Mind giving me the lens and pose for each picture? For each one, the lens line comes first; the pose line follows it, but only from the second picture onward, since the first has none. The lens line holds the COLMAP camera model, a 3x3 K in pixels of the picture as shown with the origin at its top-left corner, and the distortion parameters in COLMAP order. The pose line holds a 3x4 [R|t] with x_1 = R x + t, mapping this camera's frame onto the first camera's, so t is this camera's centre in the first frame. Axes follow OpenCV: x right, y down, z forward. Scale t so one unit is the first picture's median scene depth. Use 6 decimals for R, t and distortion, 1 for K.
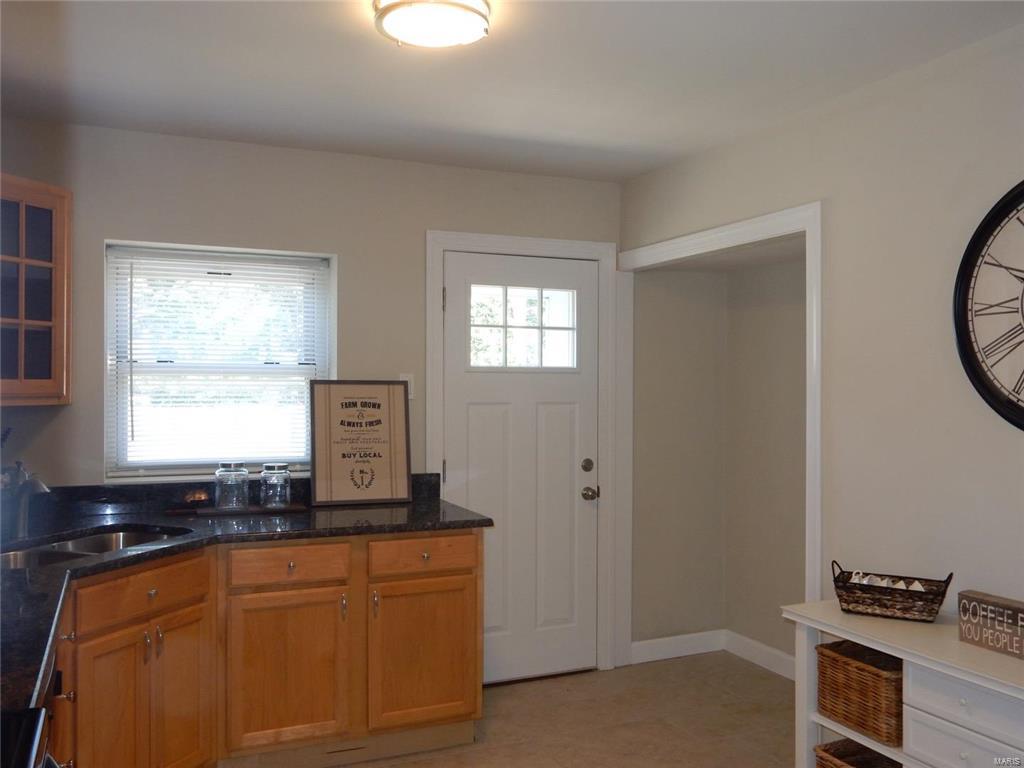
lens RADIAL K [[873.9, 0, 512.7], [0, 873.9, 385.5], [0, 0, 1]] dist [-0.017837, -0.016479]
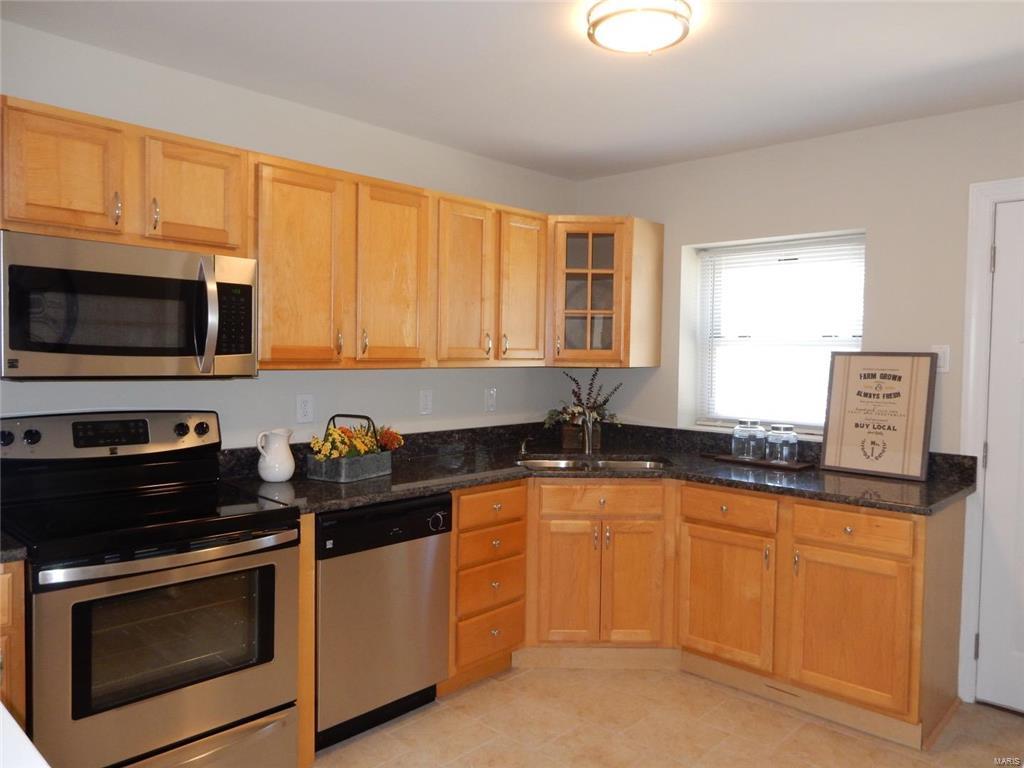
lens RADIAL K [[751.9, 0, 508.8], [0, 751.9, 384.6], [0, 0, 1]] dist [-0.012423, 0.006157]
pose [[0.377357, 0.039789, -0.925213, 0.461719], [-0.014122, 0.999208, 0.037211, 0.005518], [0.925960, -0.000976, 0.377620, 0.286860]]
